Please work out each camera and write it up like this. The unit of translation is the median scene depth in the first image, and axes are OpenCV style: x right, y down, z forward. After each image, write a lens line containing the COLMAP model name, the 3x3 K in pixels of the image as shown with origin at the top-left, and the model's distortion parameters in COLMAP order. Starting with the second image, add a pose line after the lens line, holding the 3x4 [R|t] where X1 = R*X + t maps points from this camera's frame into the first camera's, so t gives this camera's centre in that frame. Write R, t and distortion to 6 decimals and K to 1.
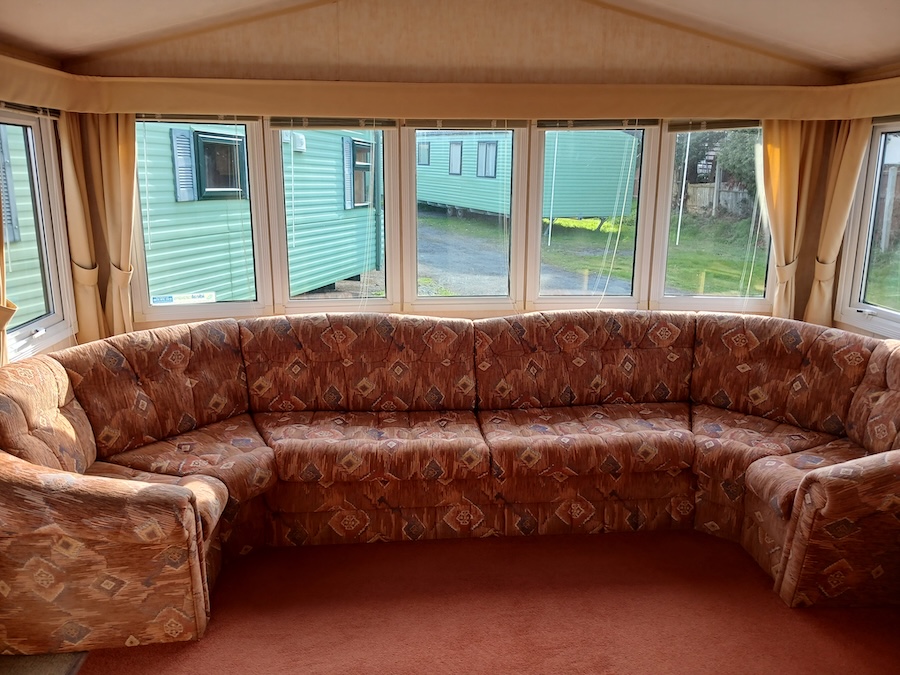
lens RADIAL K [[692.1, 0, 450.0], [0, 692.1, 337.5], [0, 0, 1]] dist [0.033533, -0.118792]
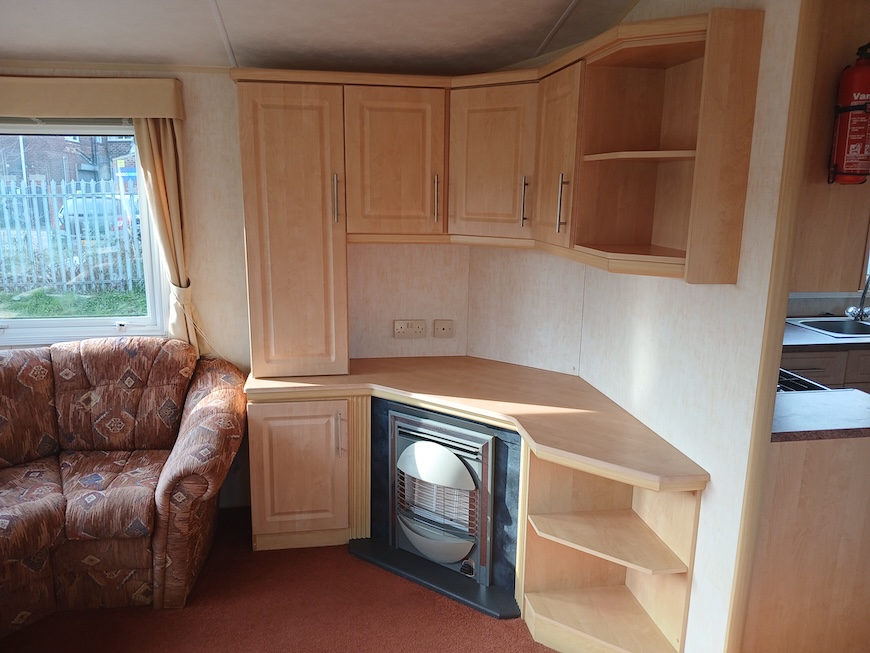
lens RADIAL K [[669.0, 0, 435.0], [0, 669.0, 326.5], [0, 0, 1]] dist [0.033533, -0.118792]
pose [[-0.087414, -0.209523, 0.973888, -0.364088], [0.217549, 0.950018, 0.223915, -0.124408], [-0.972127, 0.231442, -0.037463, 0.518580]]
